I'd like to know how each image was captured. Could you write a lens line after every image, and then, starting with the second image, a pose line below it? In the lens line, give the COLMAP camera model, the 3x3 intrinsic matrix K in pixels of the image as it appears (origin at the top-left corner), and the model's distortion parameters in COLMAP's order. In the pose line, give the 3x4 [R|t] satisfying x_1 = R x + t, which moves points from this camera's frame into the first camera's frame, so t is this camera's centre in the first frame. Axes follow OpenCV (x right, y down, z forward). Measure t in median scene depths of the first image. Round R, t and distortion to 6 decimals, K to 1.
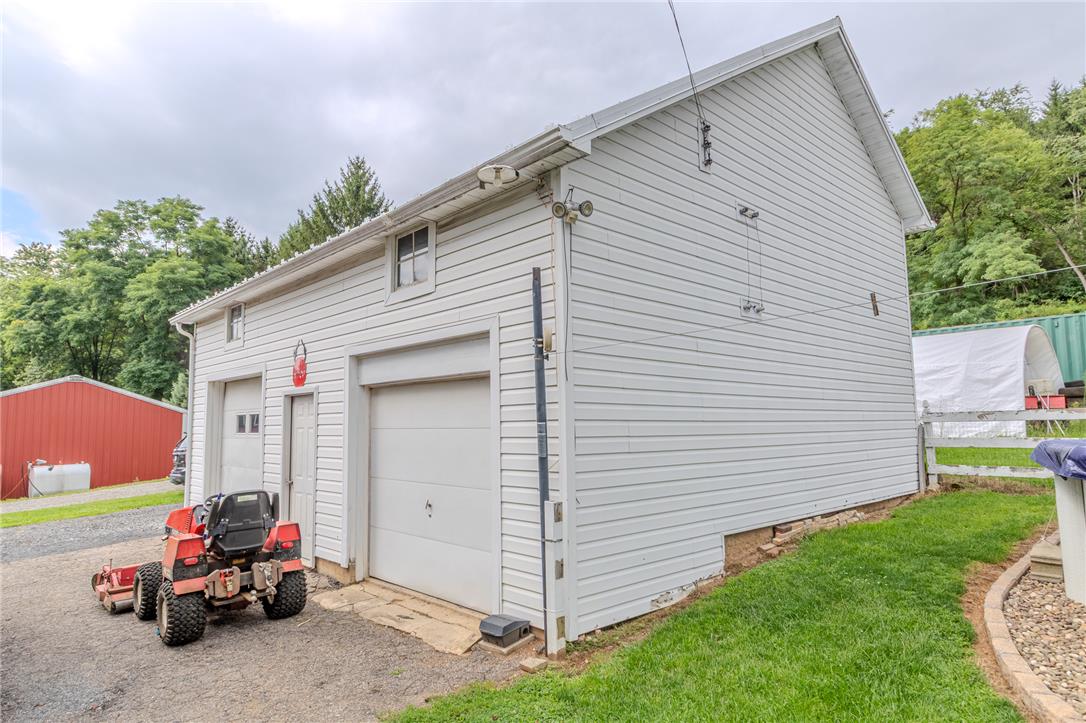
lens RADIAL K [[649.3, 0, 545.6], [0, 649.3, 361.5], [0, 0, 1]] dist [-0.004568, -0.001161]
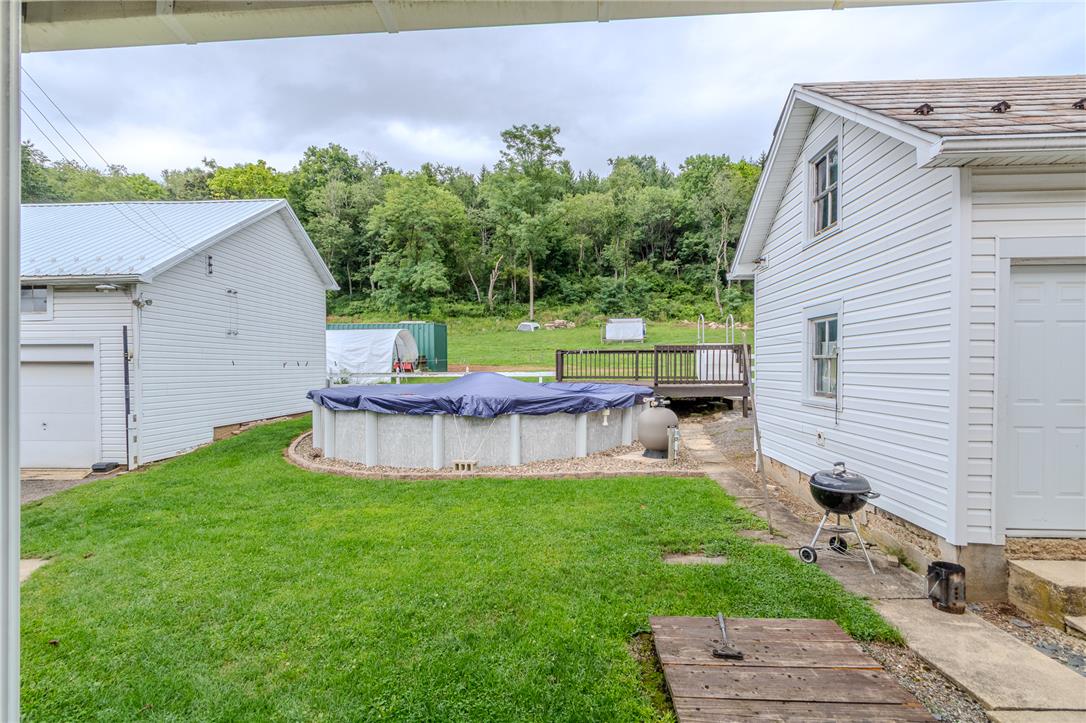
lens RADIAL K [[510.9, 0, 544.4], [0, 510.9, 368.8], [0, 0, 1]] dist [0.000385, 0.000400]
pose [[0.718946, 0.003146, 0.695059, -0.192569], [-0.071524, 0.995016, 0.069478, -0.197937], [-0.691376, -0.099664, 0.715588, -1.377229]]
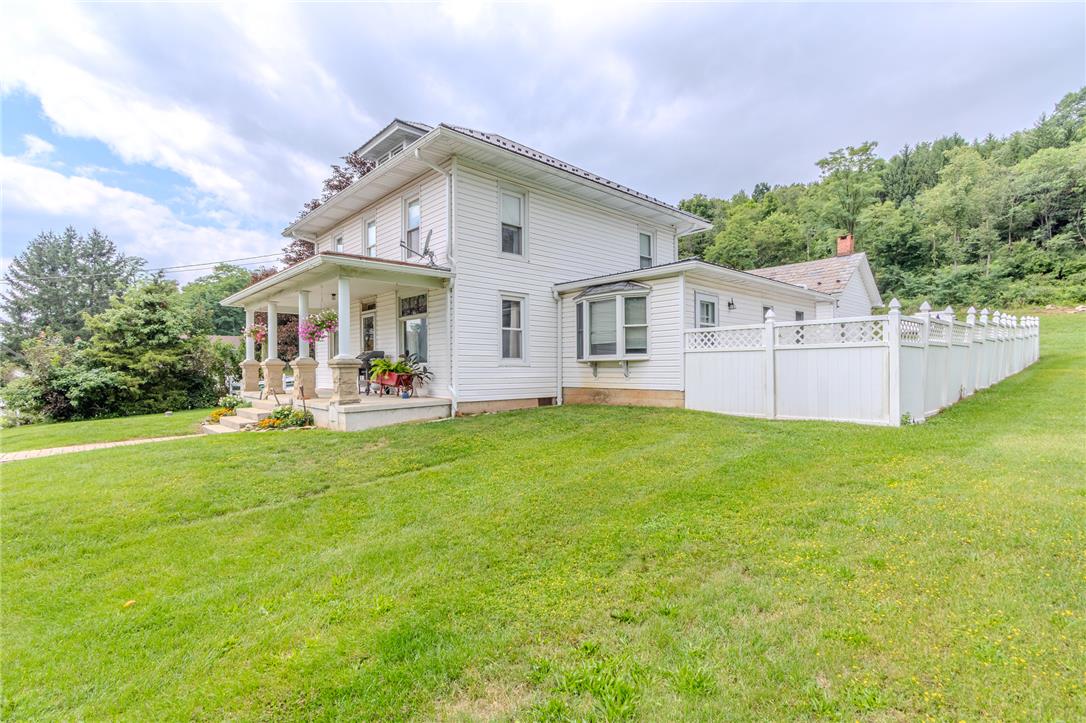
lens RADIAL K [[510.9, 0, 542.4], [0, 510.9, 364.5], [0, 0, 1]] dist [0.000385, 0.000400]
pose [[0.999987, 0.004283, -0.002763, -0.200215], [-0.004011, 0.995755, 0.091957, -0.402258], [0.003146, -0.091945, 0.995759, -5.163029]]
